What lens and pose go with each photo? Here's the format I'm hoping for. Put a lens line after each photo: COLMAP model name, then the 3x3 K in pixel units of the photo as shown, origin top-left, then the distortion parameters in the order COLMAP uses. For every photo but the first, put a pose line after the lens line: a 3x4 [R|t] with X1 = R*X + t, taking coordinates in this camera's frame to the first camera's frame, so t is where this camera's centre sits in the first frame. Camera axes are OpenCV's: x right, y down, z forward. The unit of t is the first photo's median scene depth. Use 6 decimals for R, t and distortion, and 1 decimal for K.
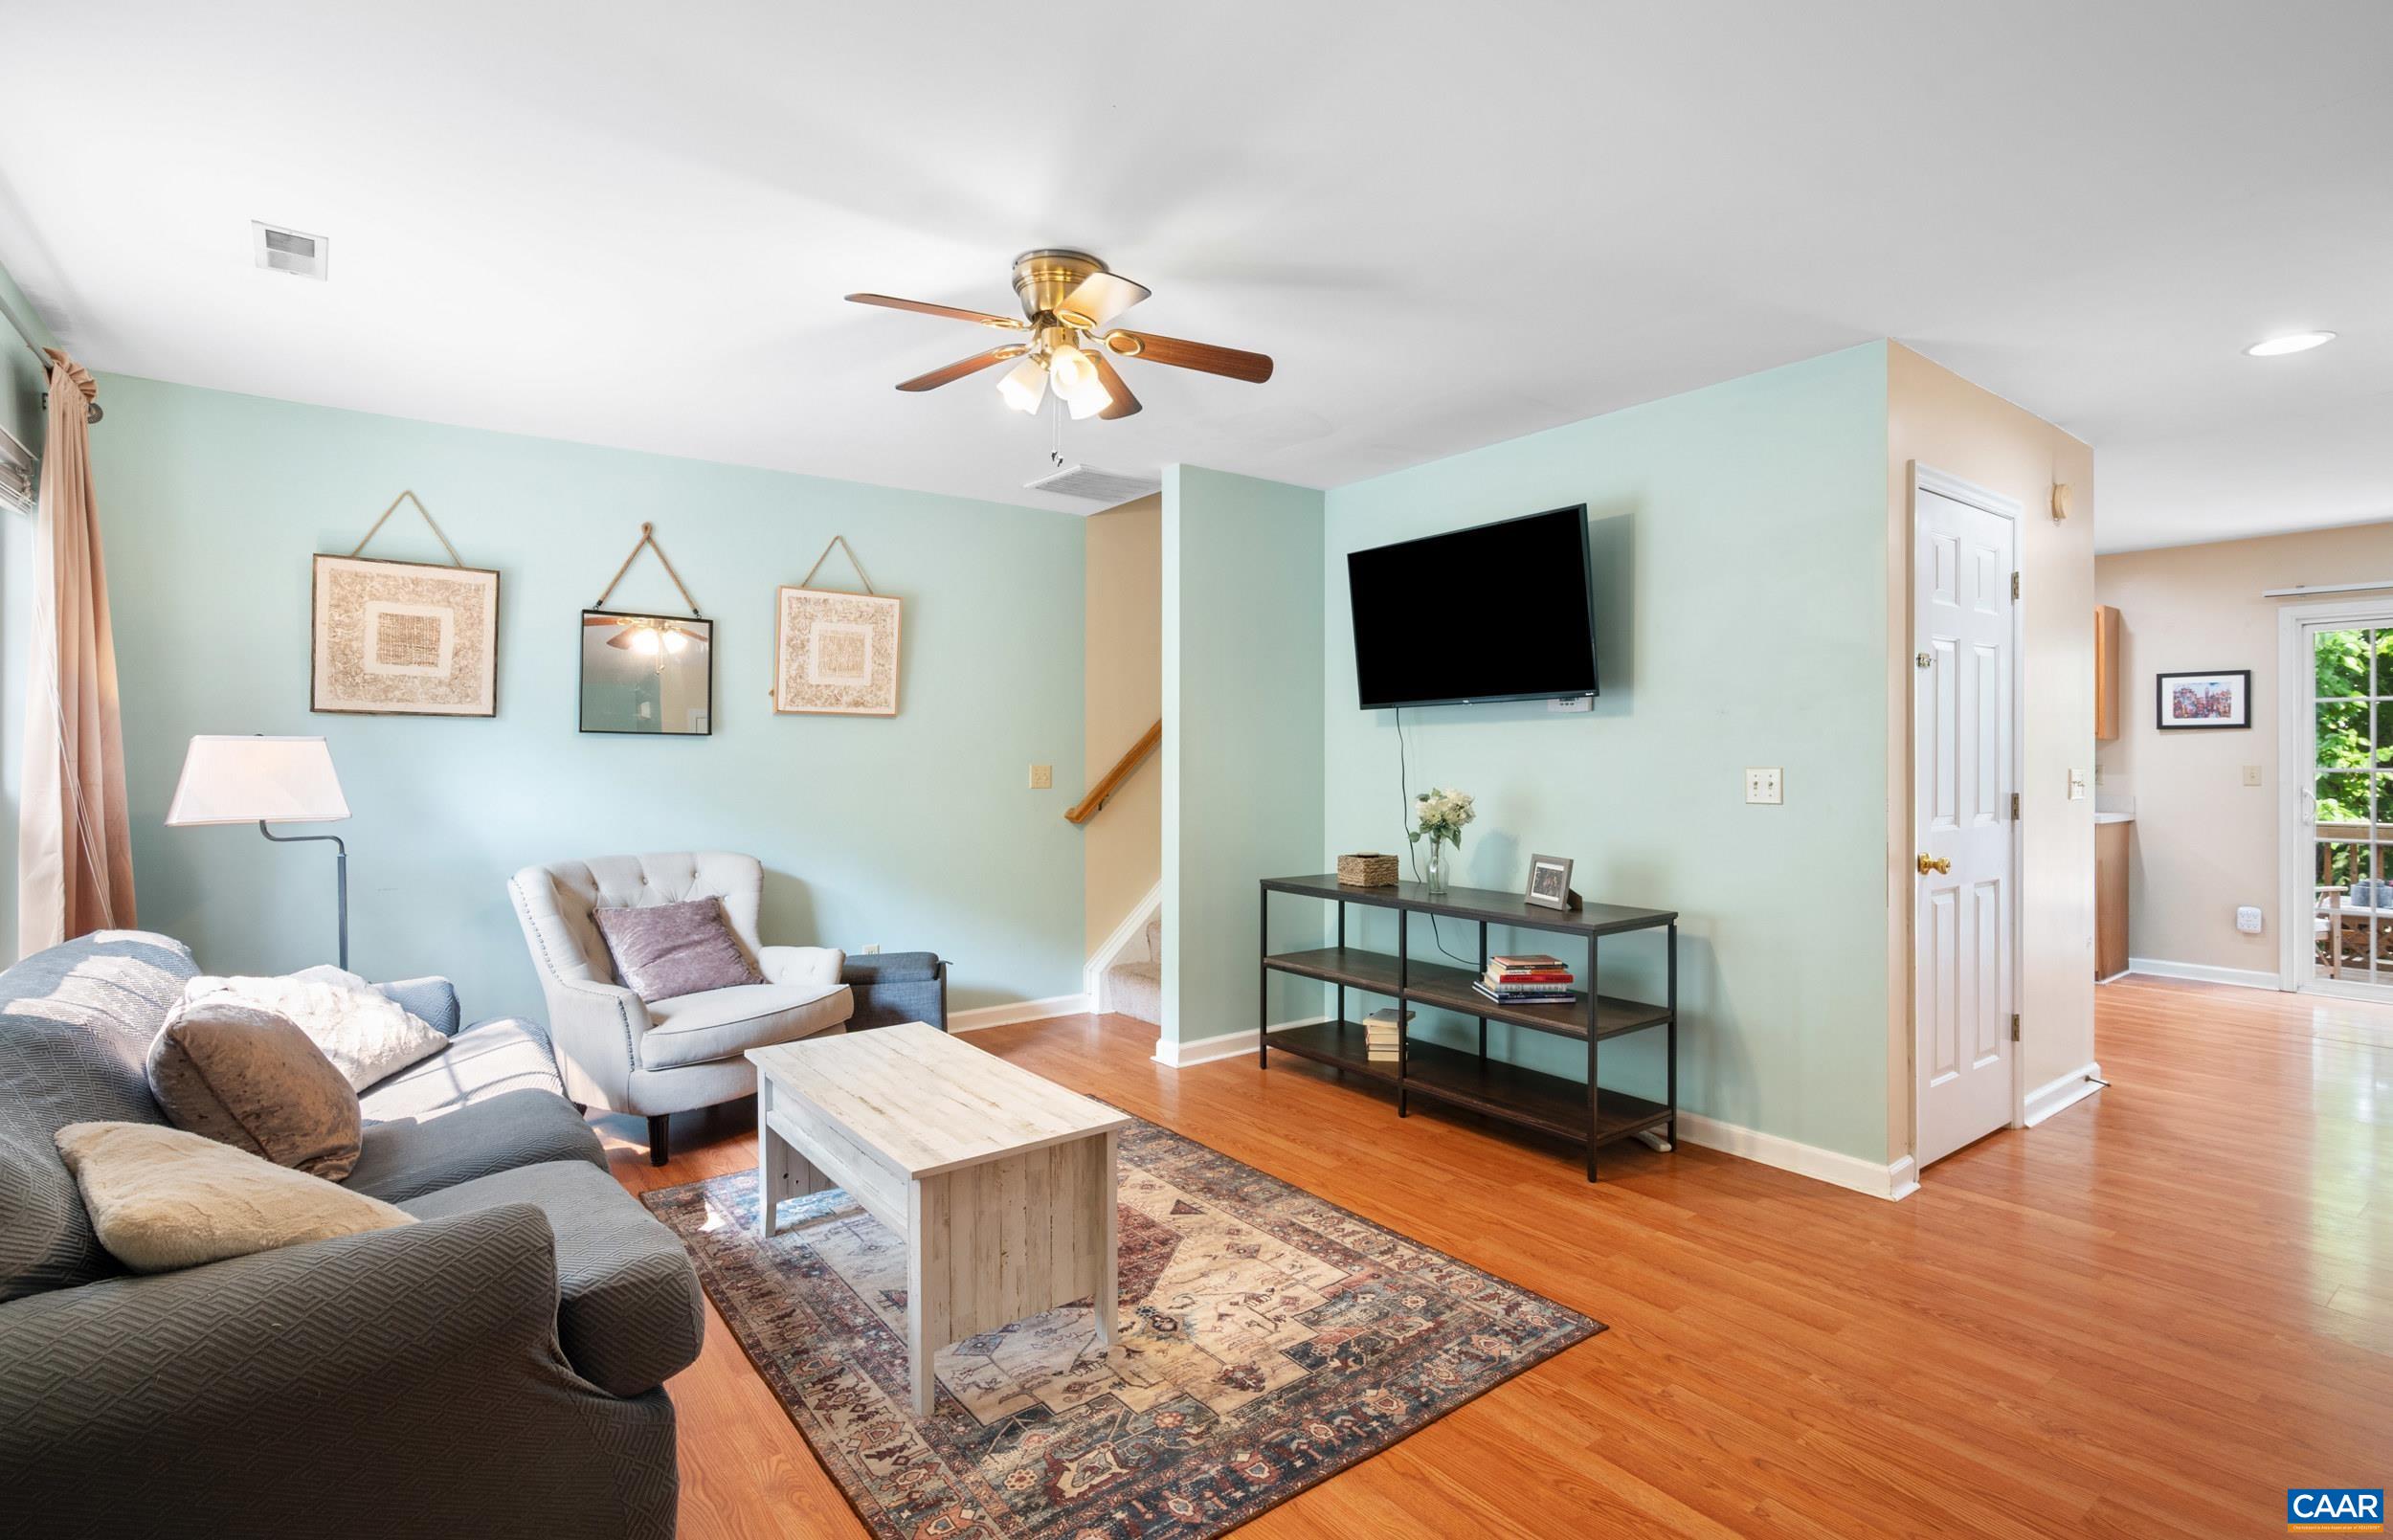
lens RADIAL K [[1125.3, 0, 1191.0], [0, 1125.3, 751.9], [0, 0, 1]] dist [-0.003260, 0.000234]
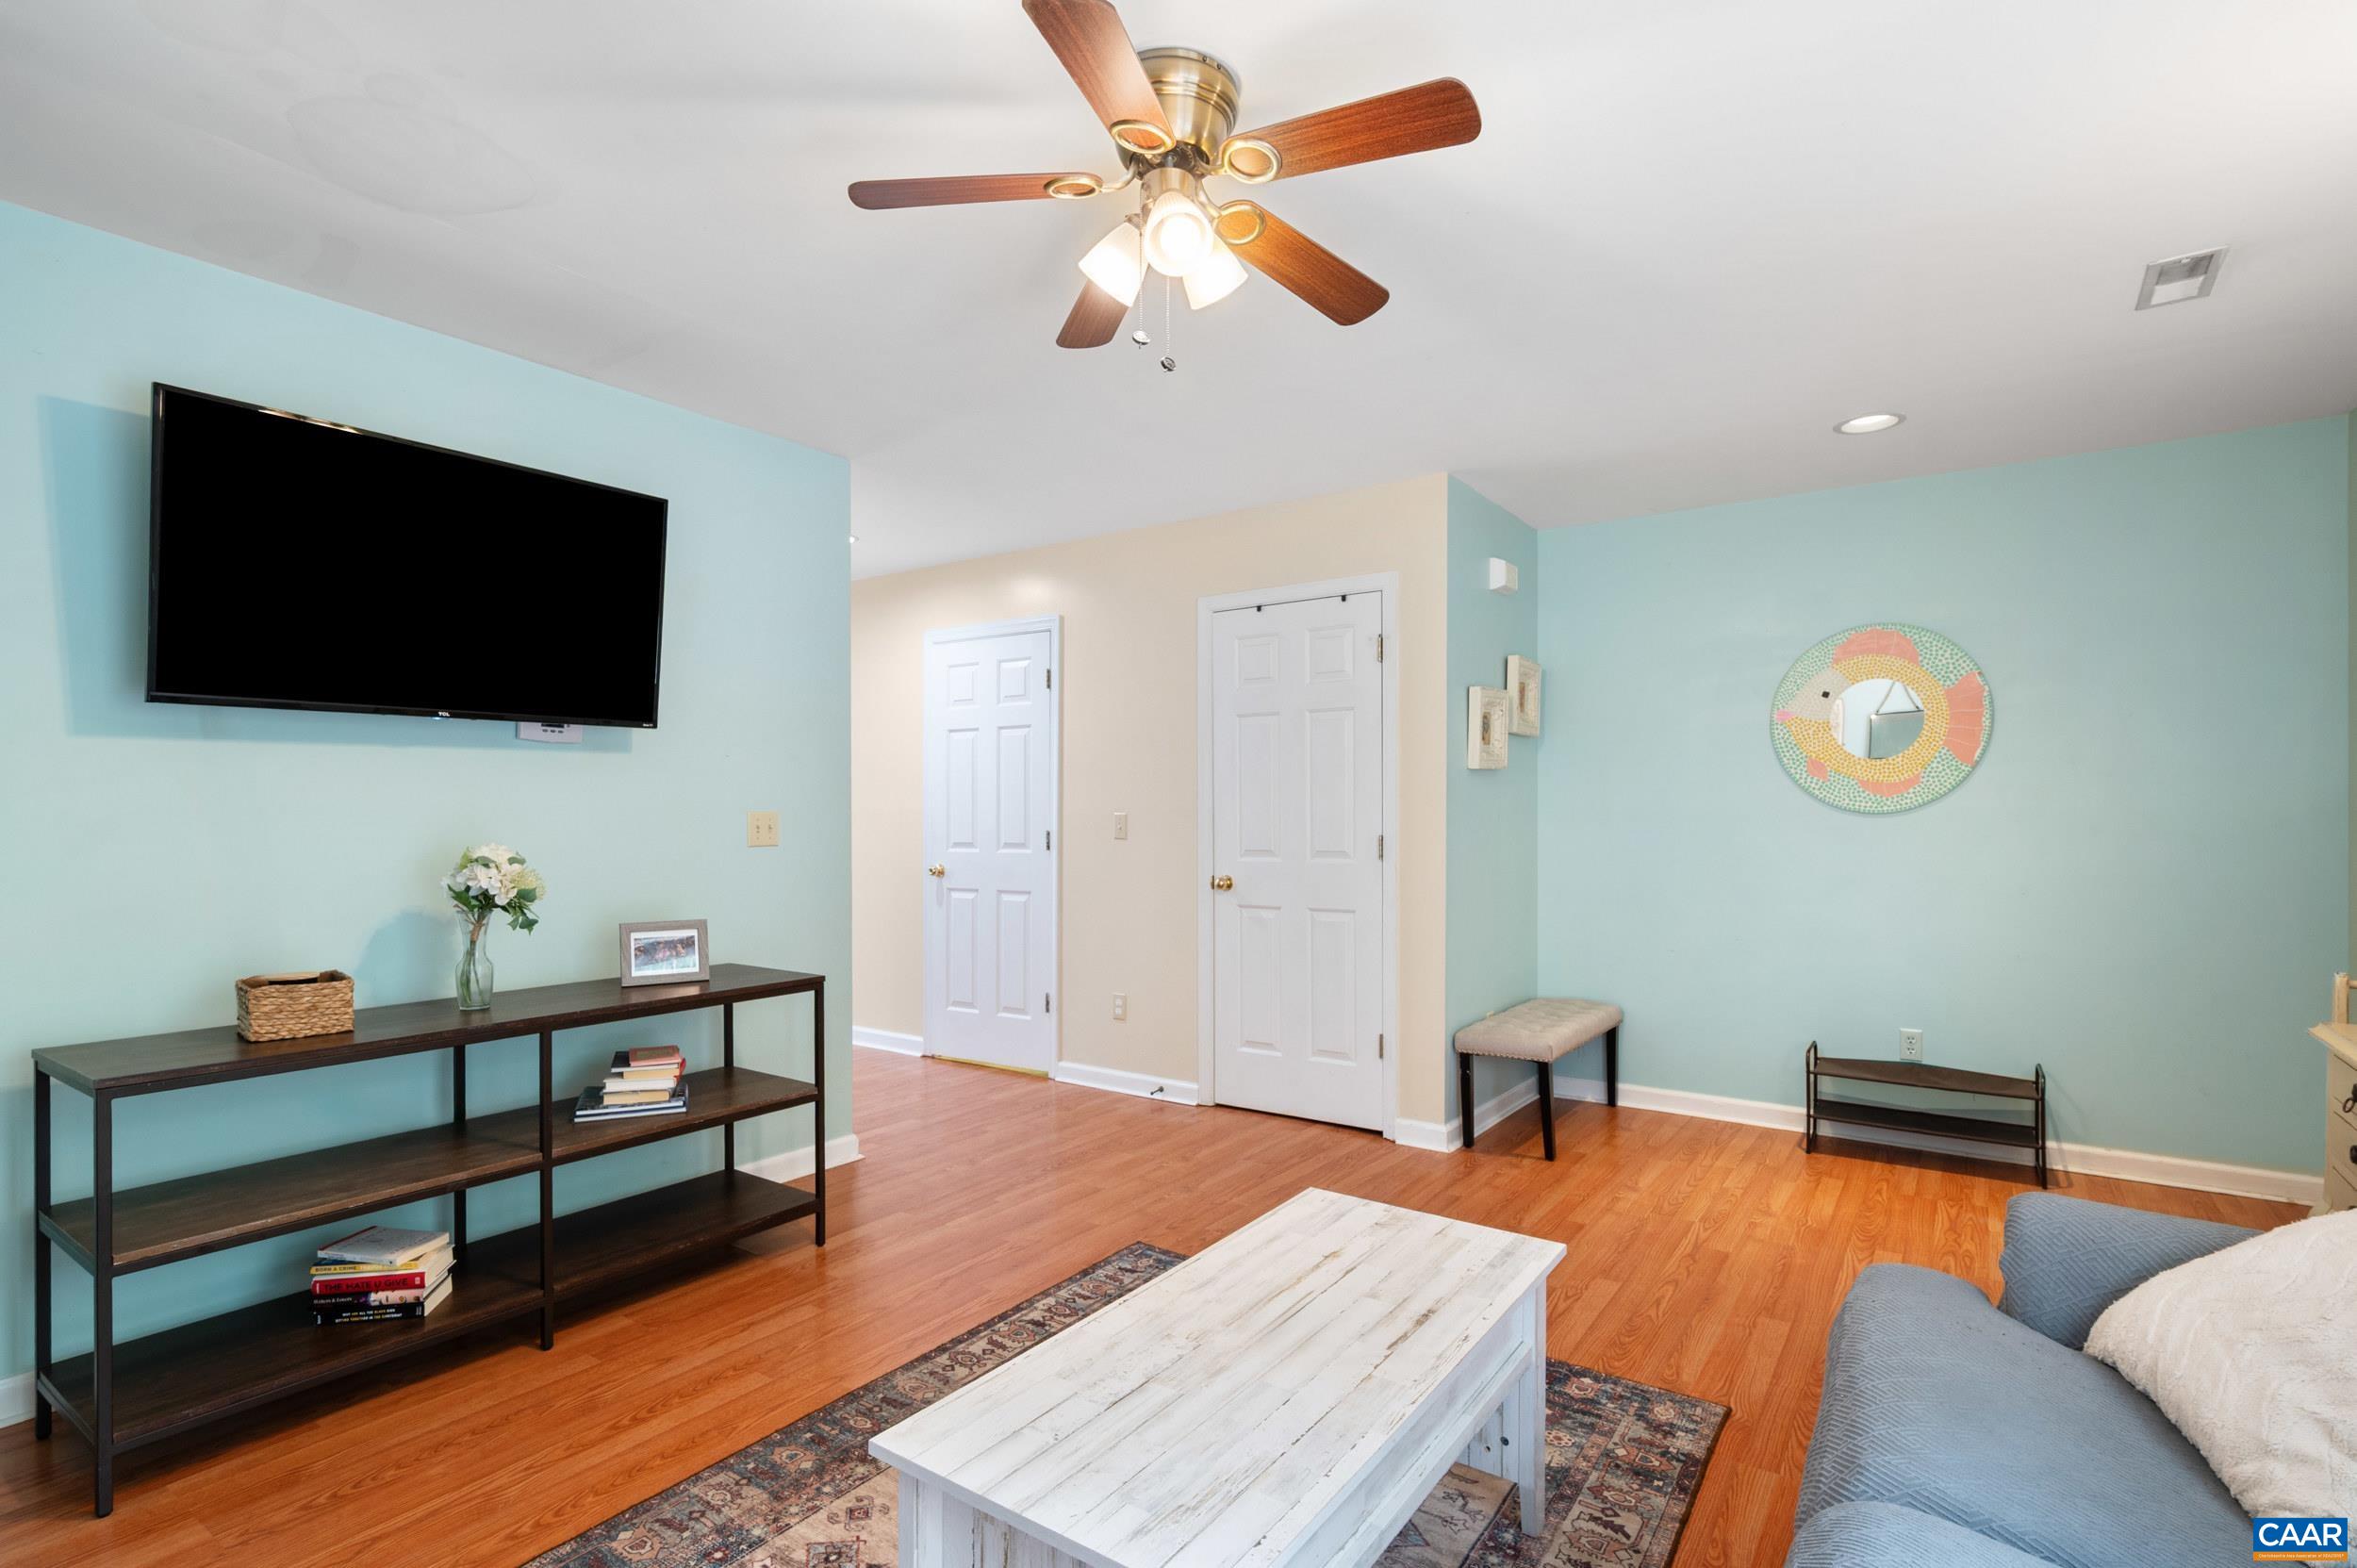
lens RADIAL K [[1142.0, 0, 1182.6], [0, 1142.0, 804.3], [0, 0, 1]] dist [-0.000370, -0.000157]
pose [[-0.317508, 0.004985, 0.948243, -0.705815], [-0.004252, 0.999969, -0.006681, 0.014145], [-0.948246, -0.006153, -0.317477, 1.086659]]
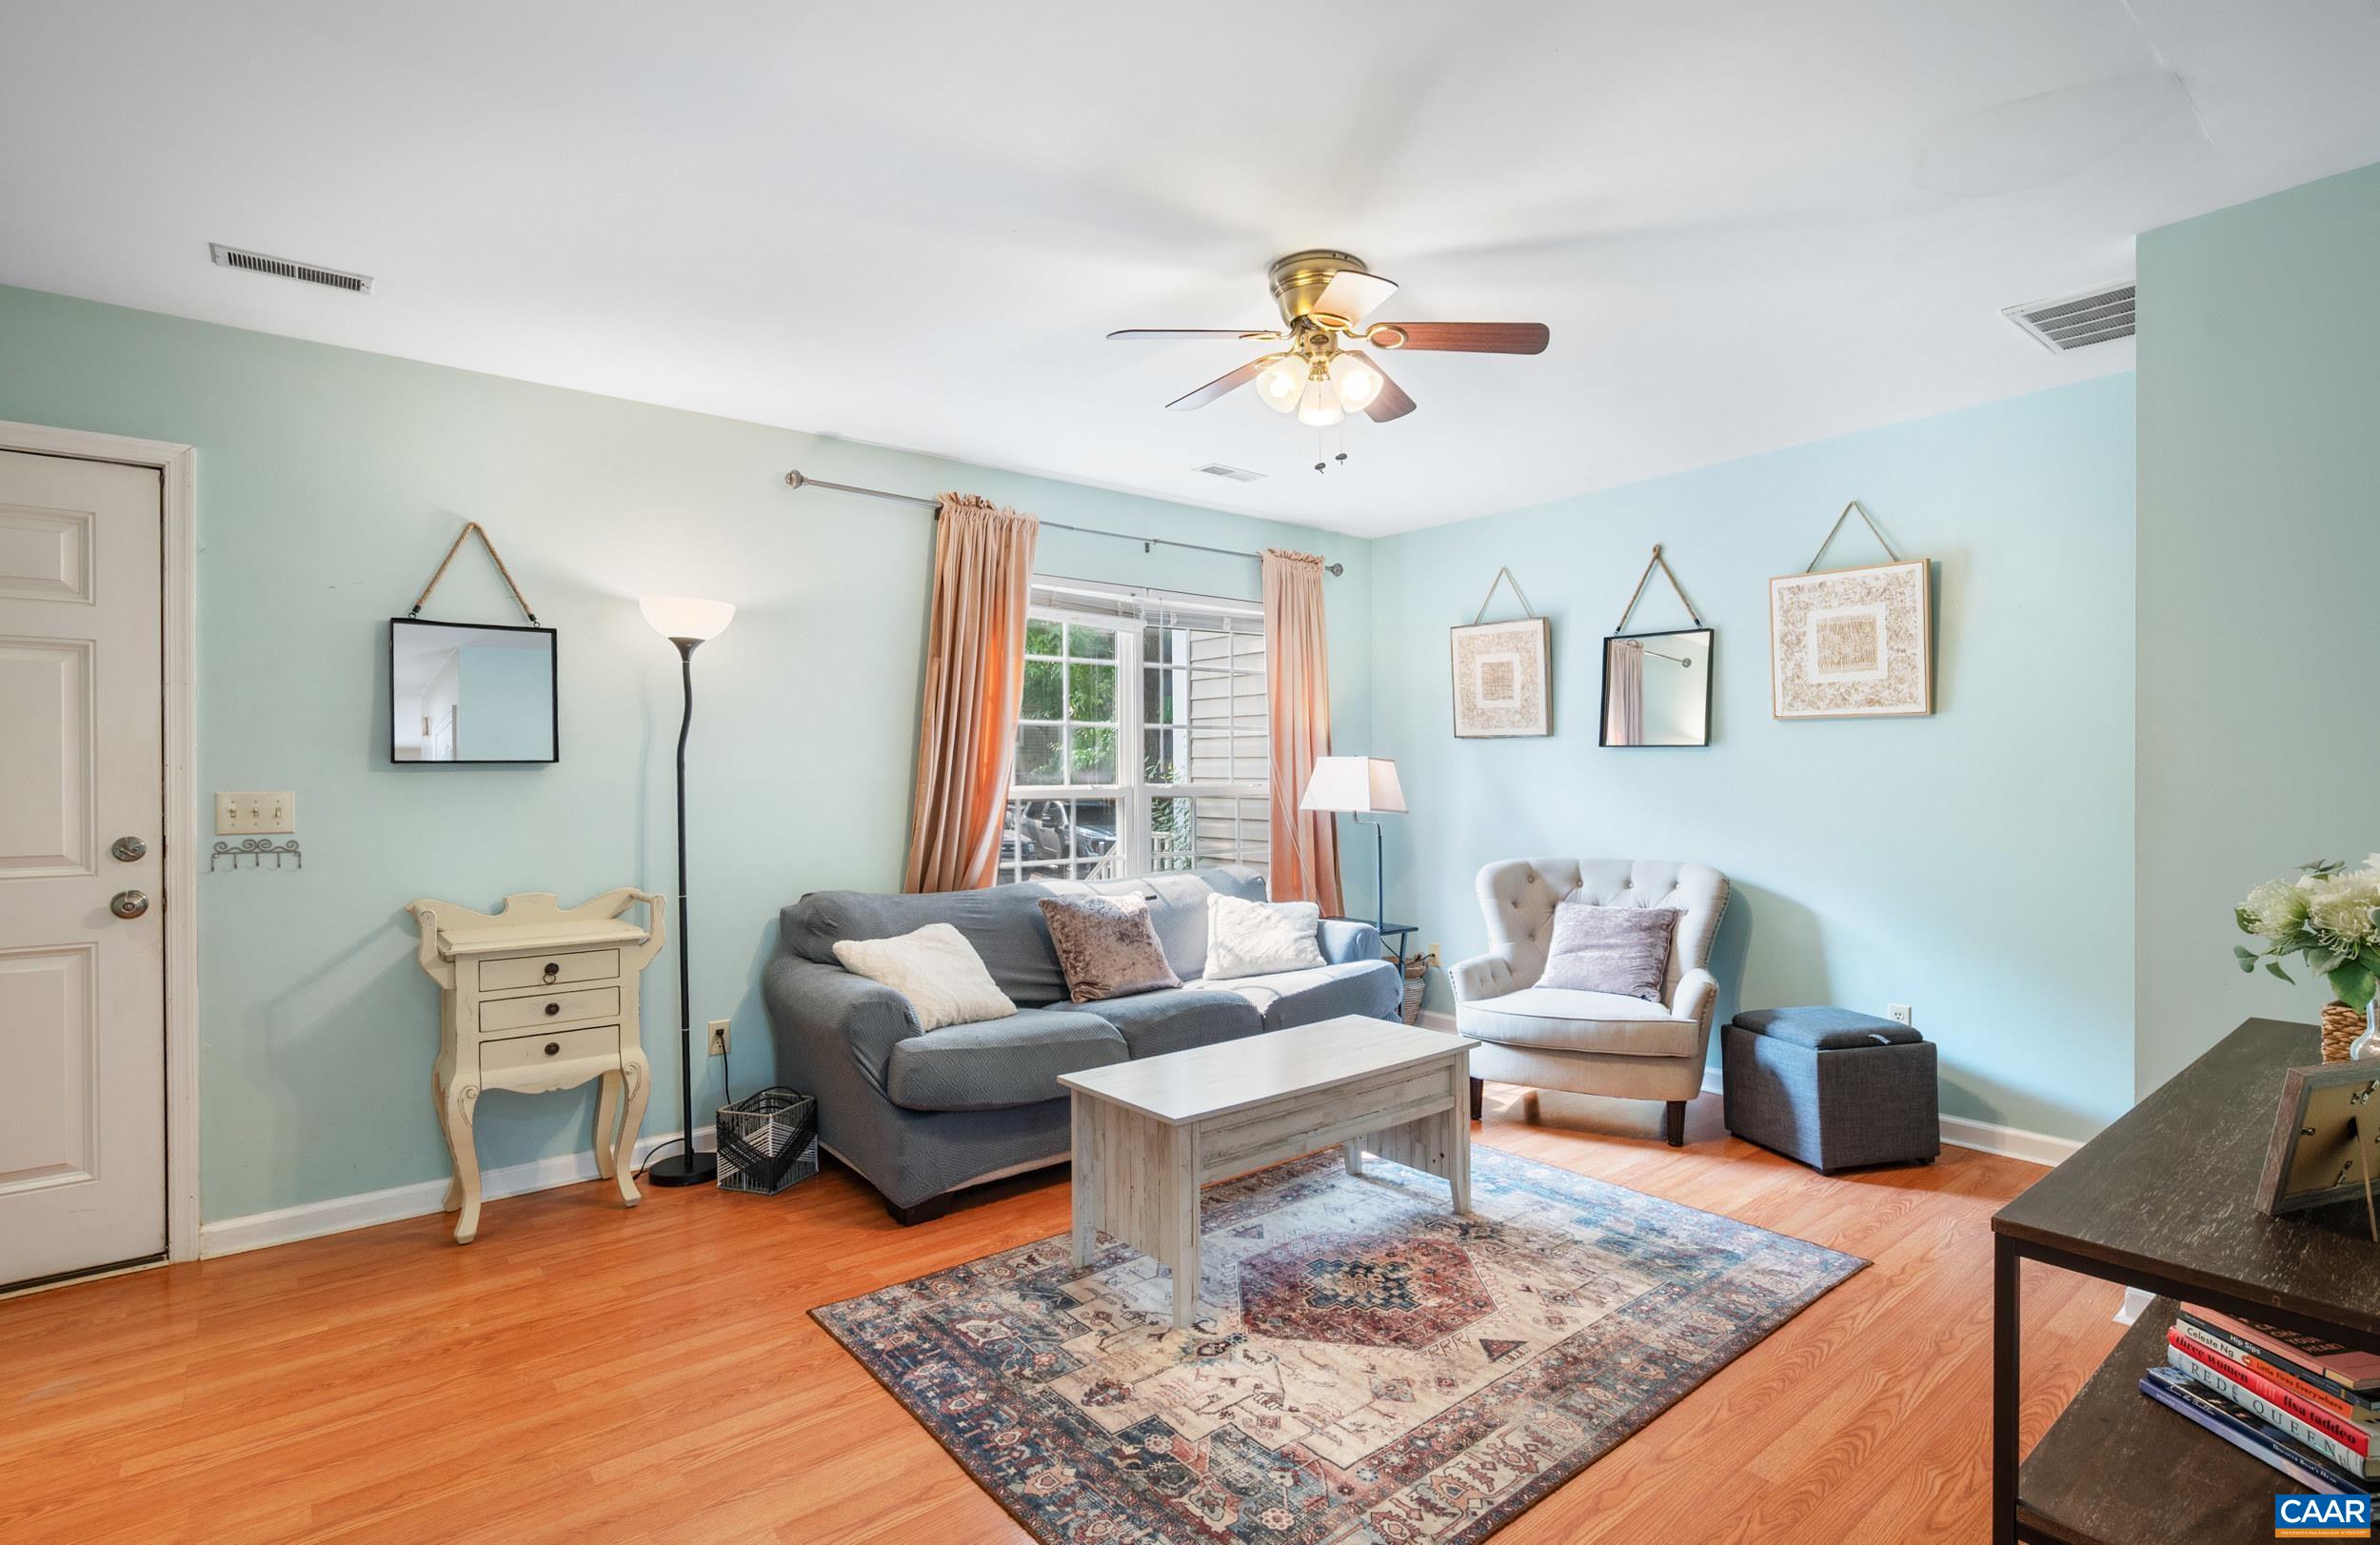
lens RADIAL K [[1119.2, 0, 1223.4], [0, 1119.2, 775.7], [0, 0, 1]] dist [-0.003260, 0.000234]
pose [[0.051060, 0.004514, -0.998685, 0.761745], [0.010412, 0.999933, 0.005052, 0.002112], [0.998641, -0.010657, 0.051010, 0.773248]]
